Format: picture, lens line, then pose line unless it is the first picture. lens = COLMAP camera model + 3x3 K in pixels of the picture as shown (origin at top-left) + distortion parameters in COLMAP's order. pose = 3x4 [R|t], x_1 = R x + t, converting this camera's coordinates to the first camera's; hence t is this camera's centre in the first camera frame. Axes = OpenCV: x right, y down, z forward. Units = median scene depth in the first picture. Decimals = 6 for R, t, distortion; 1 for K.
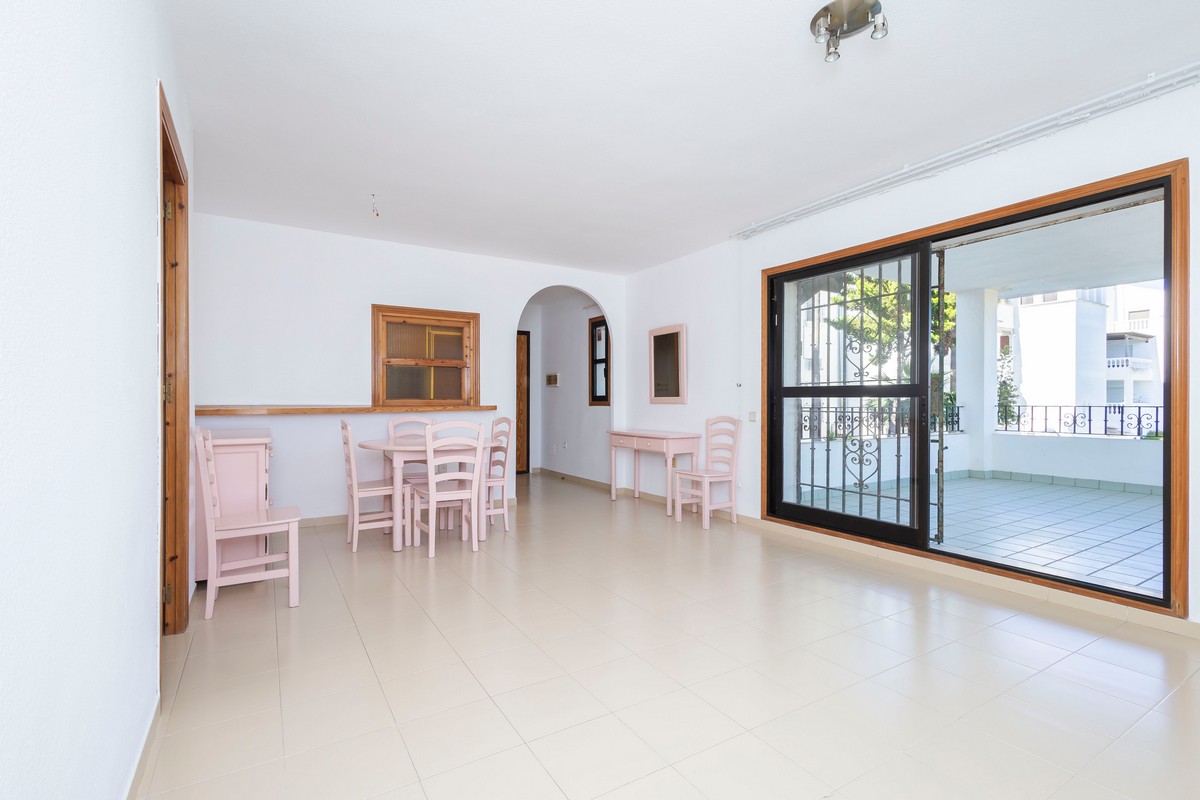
lens RADIAL K [[553.2, 0, 606.4], [0, 553.2, 405.0], [0, 0, 1]] dist [0.012510, -0.001301]
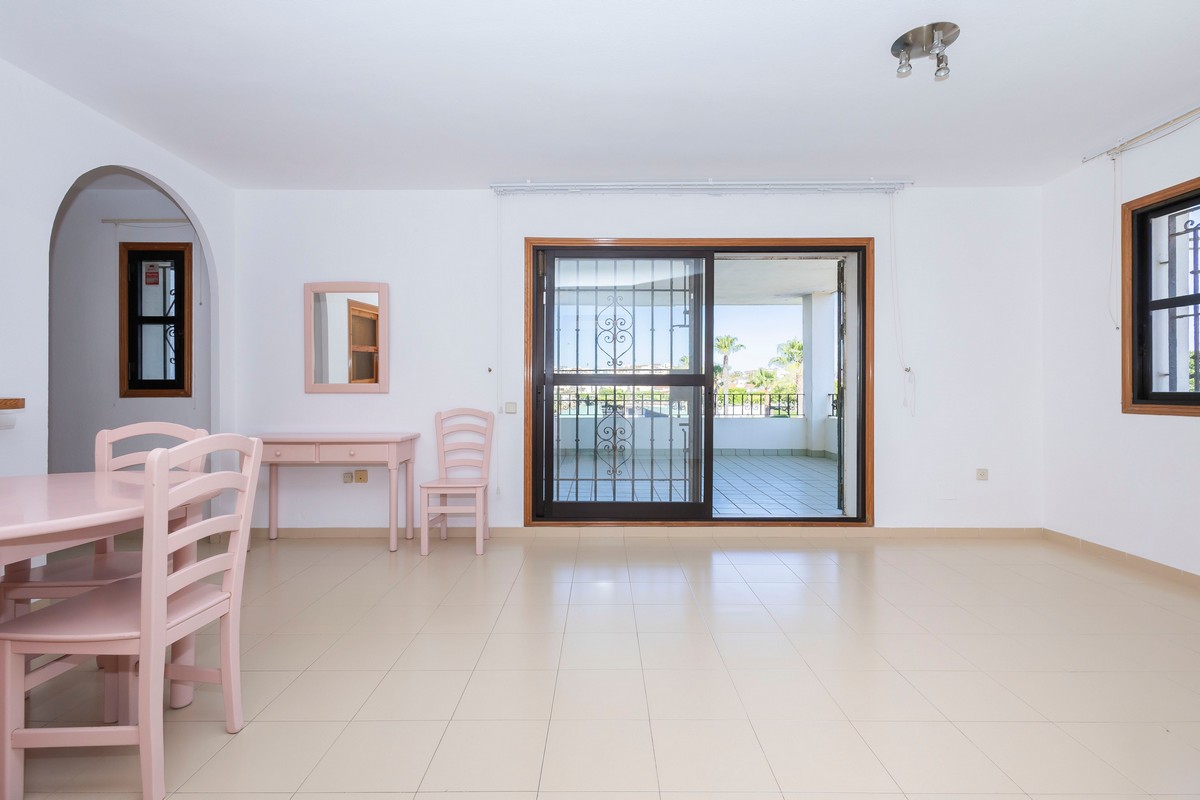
lens RADIAL K [[553.2, 0, 603.0], [0, 553.2, 389.0], [0, 0, 1]] dist [0.012510, -0.001301]
pose [[0.533461, 0.004334, 0.845814, -0.375525], [0.005106, 0.999952, -0.008344, 0.000407], [-0.845809, 0.008769, 0.533413, 0.428493]]
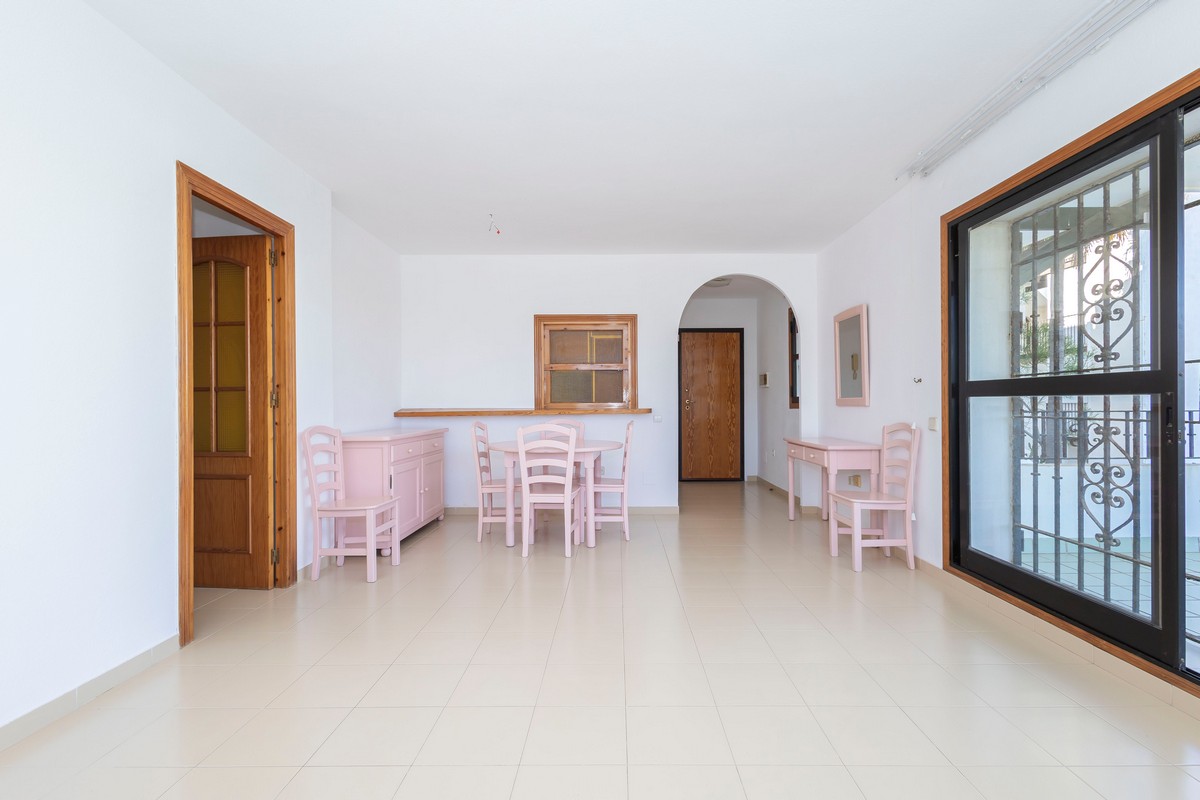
lens RADIAL K [[553.2, 0, 612.8], [0, 553.2, 403.7], [0, 0, 1]] dist [0.012510, -0.001301]
pose [[0.846464, -0.005302, -0.532419, 0.295764], [0.002260, 0.999977, -0.006365, -0.001235], [0.532441, 0.004185, 0.846457, 0.173610]]
